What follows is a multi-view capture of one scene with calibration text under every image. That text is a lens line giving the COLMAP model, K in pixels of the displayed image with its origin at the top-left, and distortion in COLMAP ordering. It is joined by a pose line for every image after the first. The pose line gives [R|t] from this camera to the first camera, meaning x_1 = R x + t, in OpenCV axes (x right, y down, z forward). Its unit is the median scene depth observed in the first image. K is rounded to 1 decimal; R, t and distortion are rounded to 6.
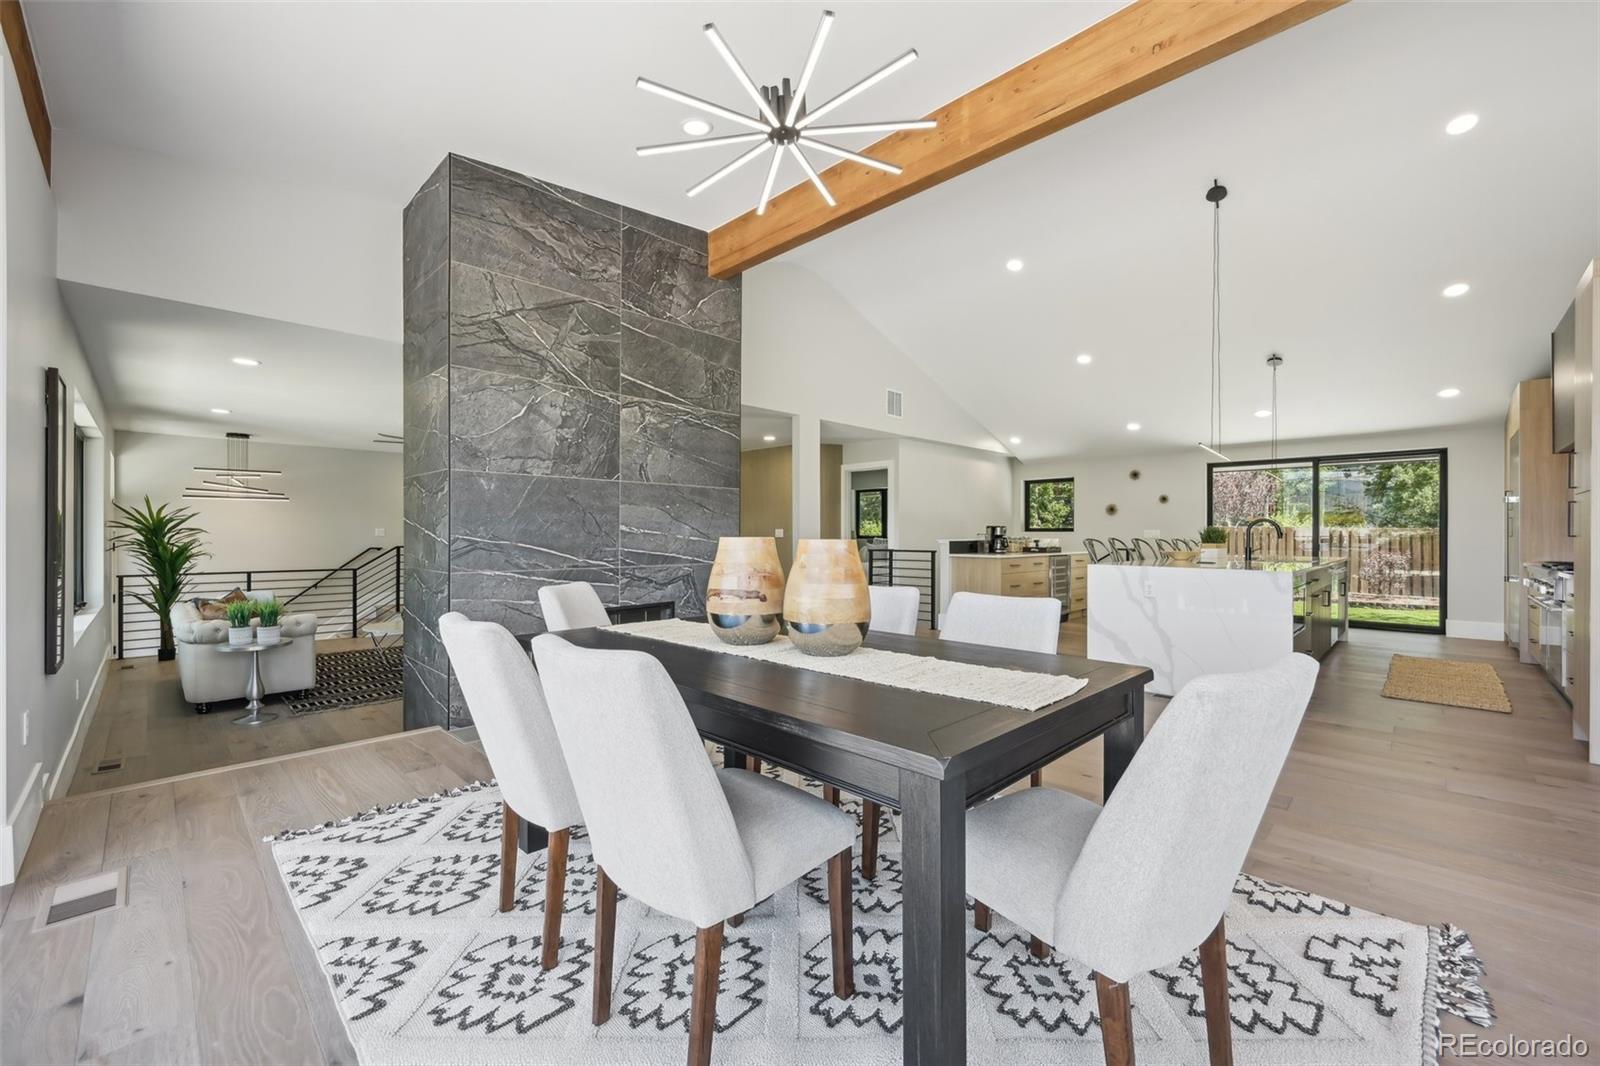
lens RADIAL K [[642.3, 0, 798.3], [0, 642.3, 533.9], [0, 0, 1]] dist [-0.000855, 0.000440]
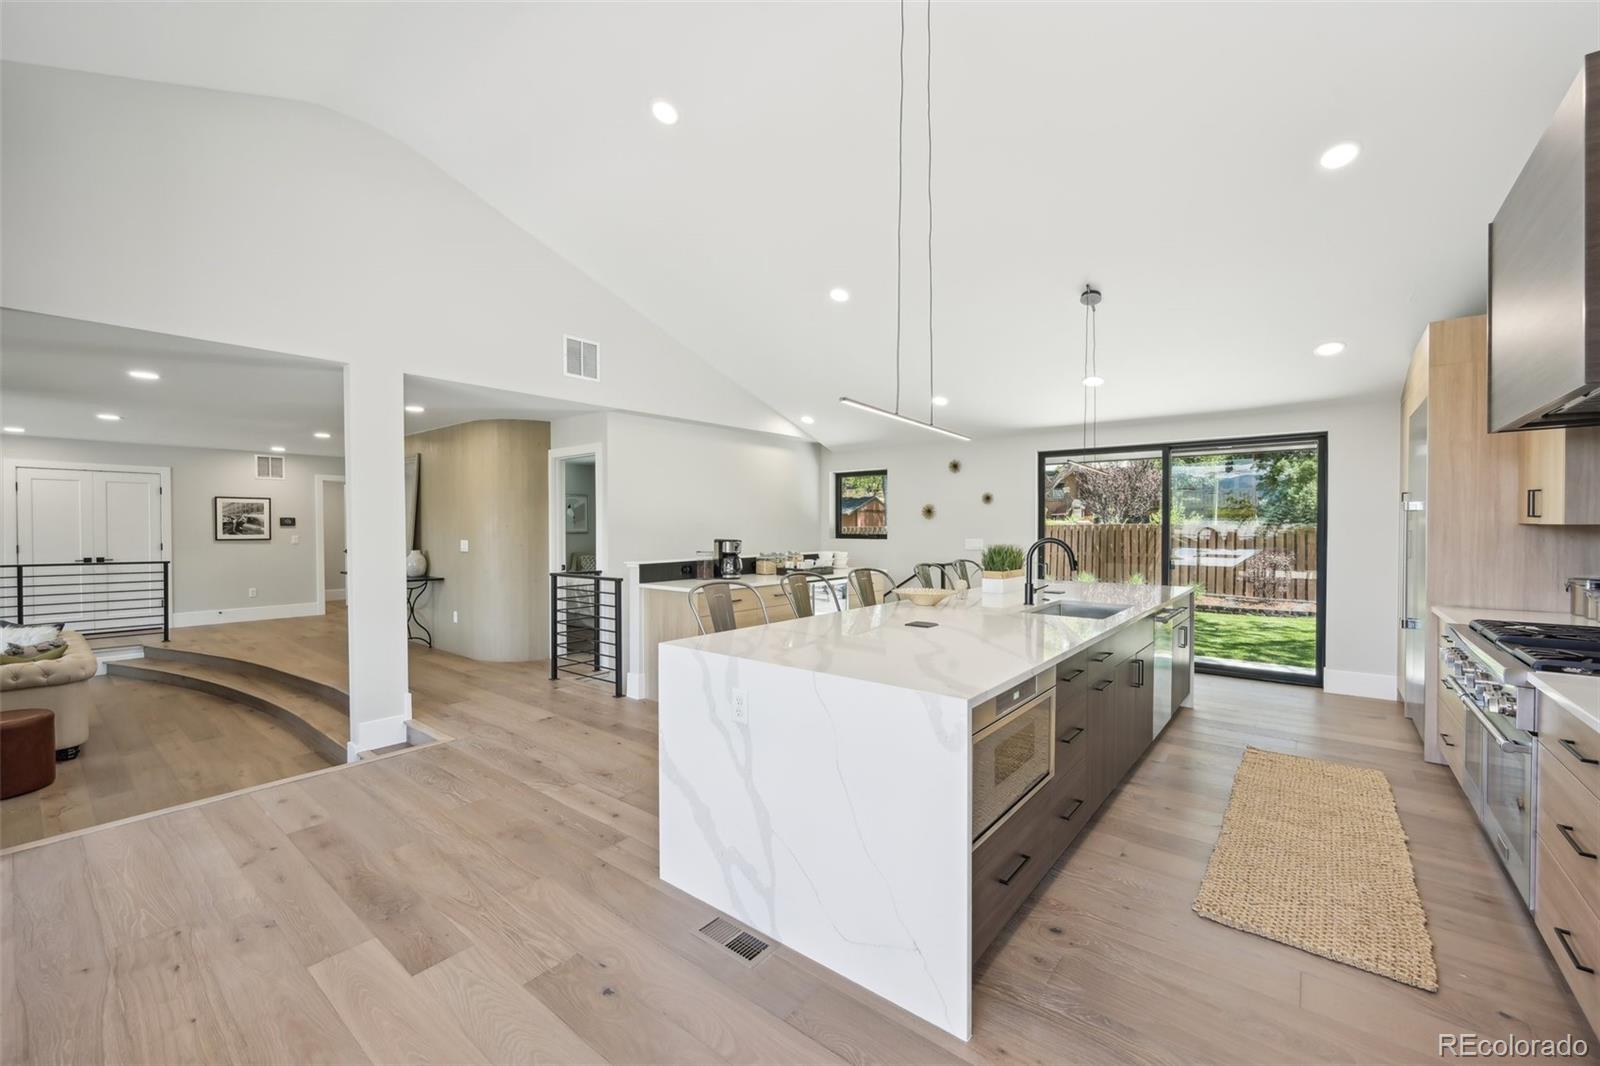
lens RADIAL K [[642.3, 0, 798.3], [0, 642.3, 533.9], [0, 0, 1]] dist [-0.000855, 0.000440]
pose [[0.995459, -0.003336, 0.095129, 0.311940], [0.001974, 0.999894, 0.014411, -0.027102], [-0.095167, -0.014158, 0.995361, 0.300306]]
